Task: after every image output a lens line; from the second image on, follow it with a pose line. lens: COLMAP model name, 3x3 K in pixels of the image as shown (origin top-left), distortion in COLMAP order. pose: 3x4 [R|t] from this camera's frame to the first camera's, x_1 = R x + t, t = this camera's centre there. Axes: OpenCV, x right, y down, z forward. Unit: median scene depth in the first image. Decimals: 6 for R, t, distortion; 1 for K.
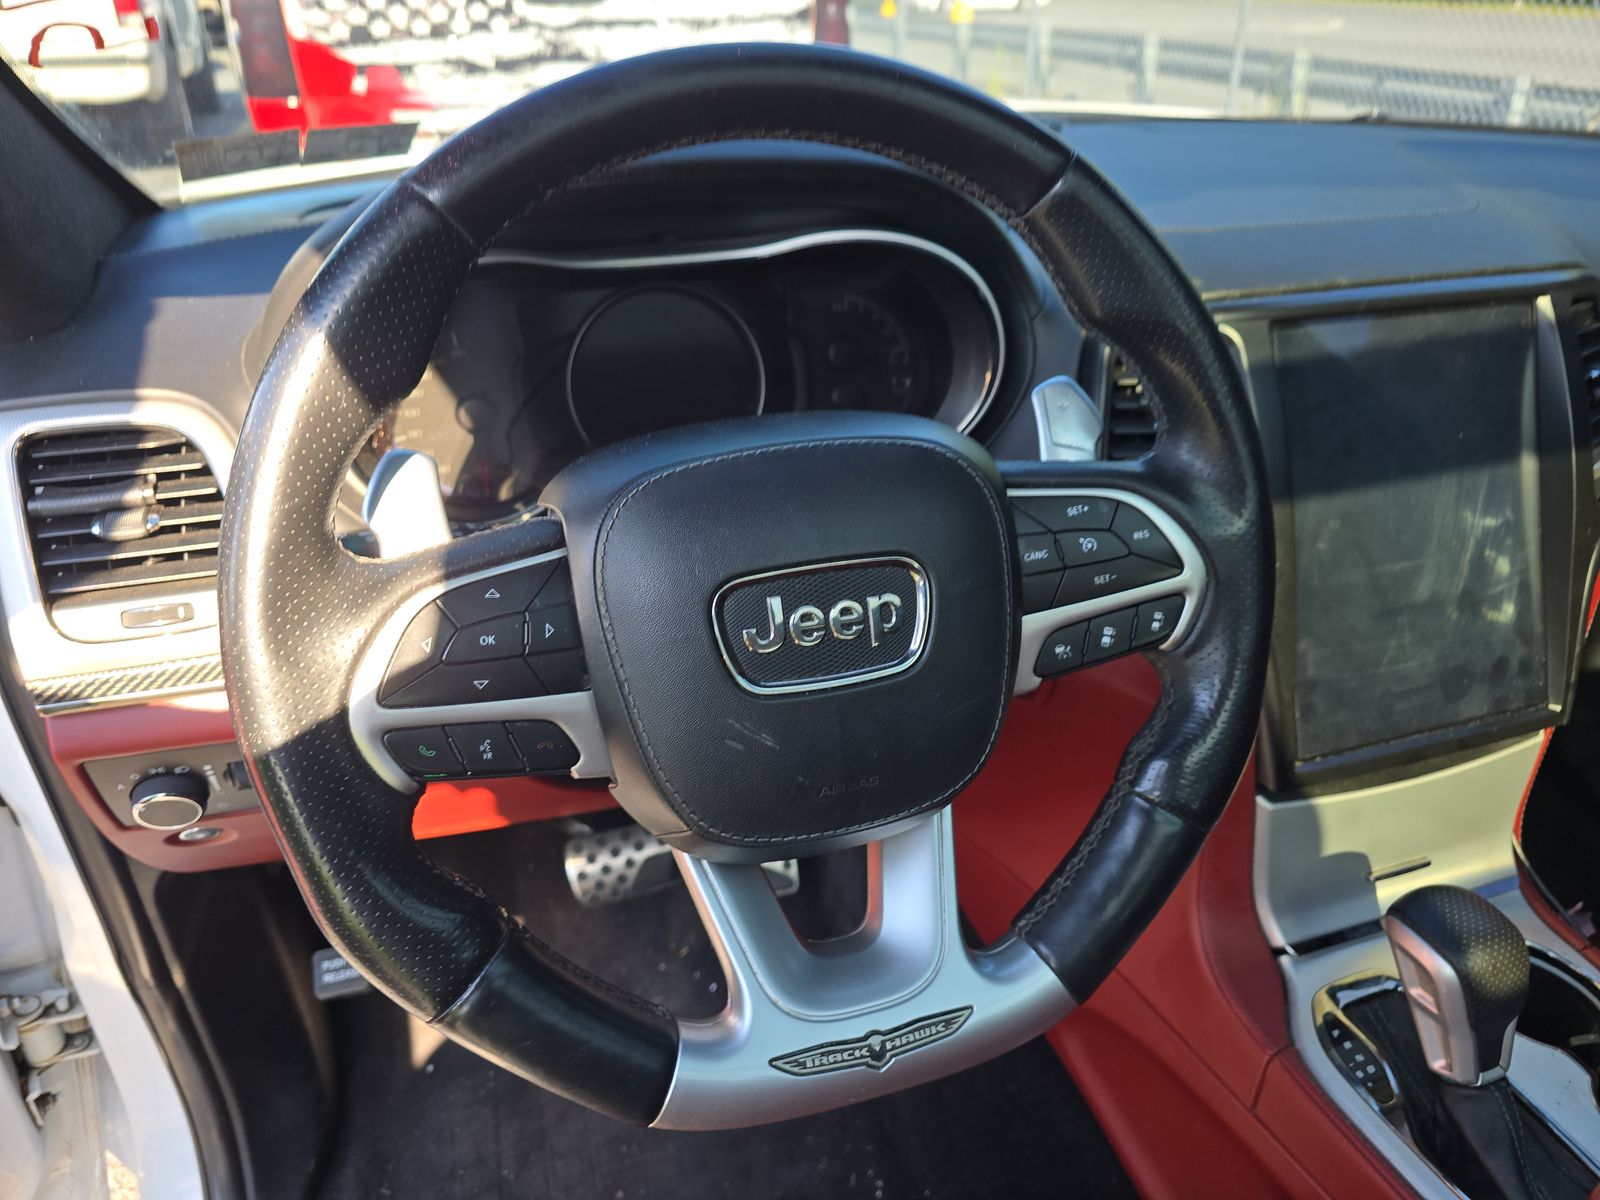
lens RADIAL K [[1088.5, 0, 800.0], [0, 1088.5, 600.0], [0, 0, 1]] dist [0.014193, -0.030326]
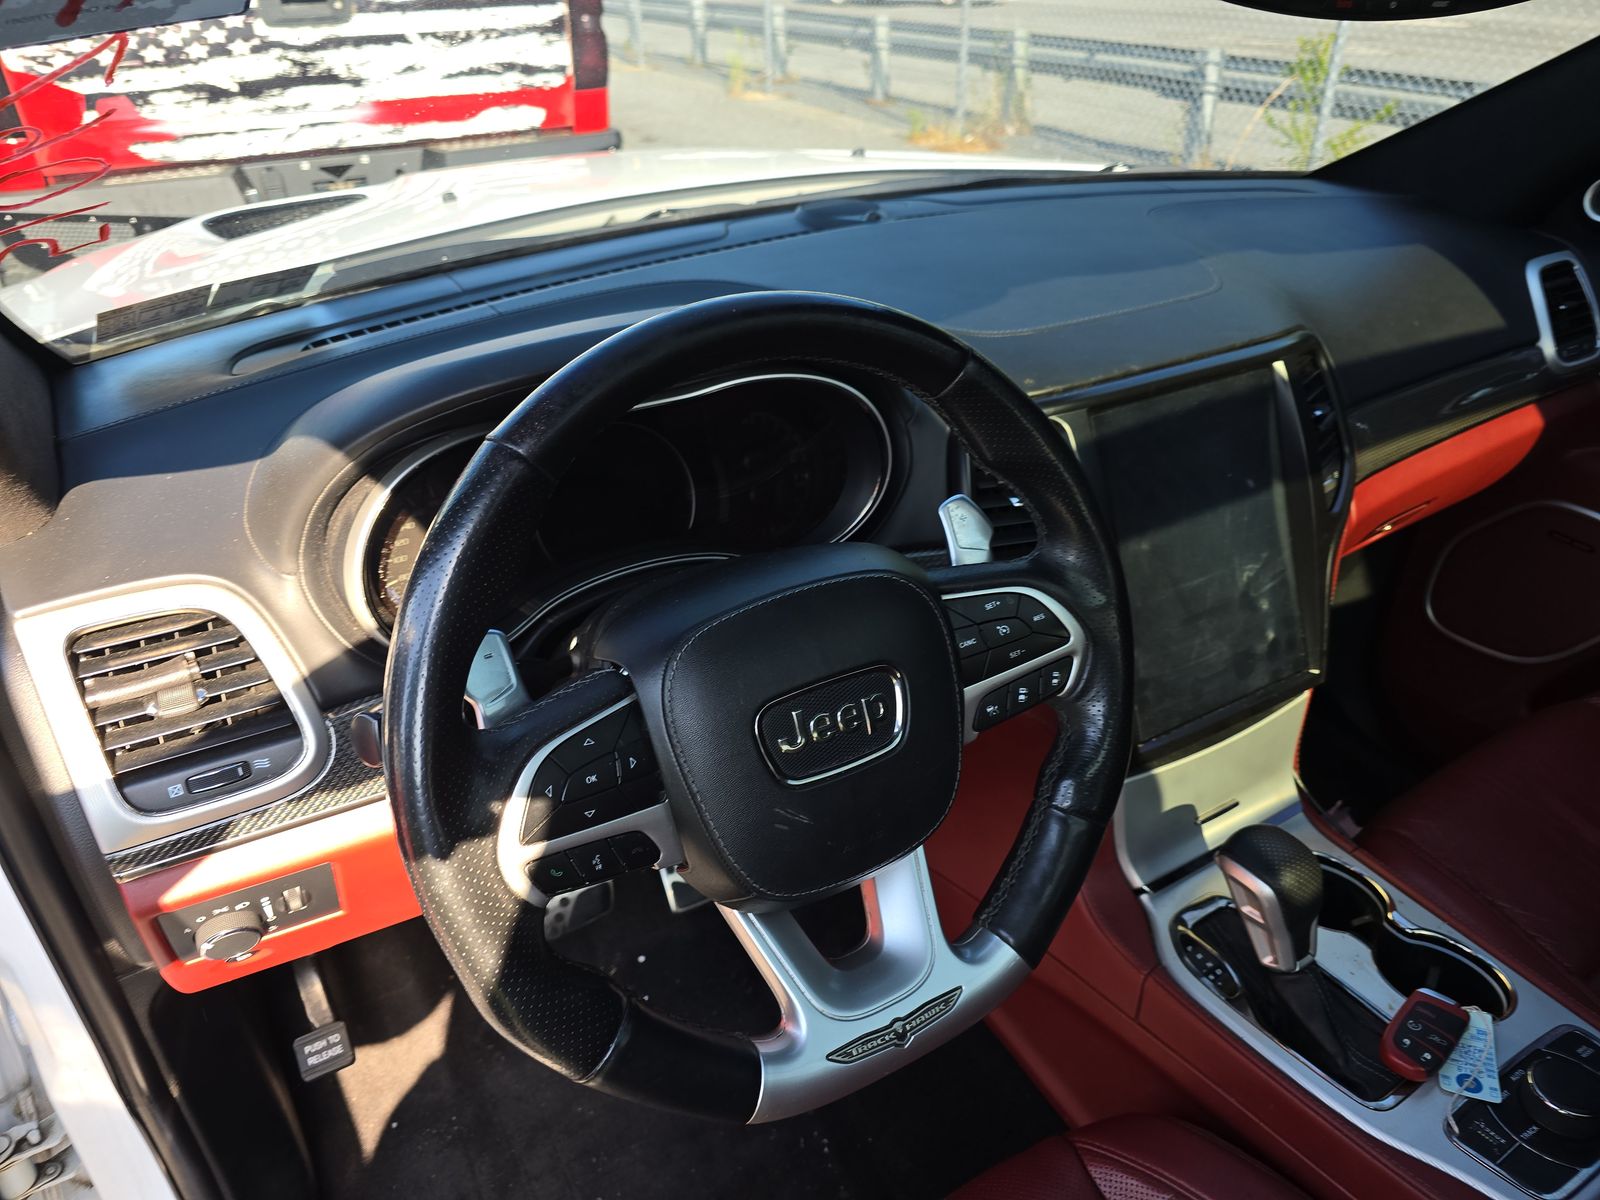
lens RADIAL K [[1092.7, 0, 800.0], [0, 1092.7, 600.0], [0, 0, 1]] dist [0.028715, -0.041667]
pose [[0.974897, -0.118755, 0.188342, -0.159362], [0.114049, 0.992835, 0.035669, -0.115099], [-0.191228, -0.013293, 0.981456, -0.188062]]
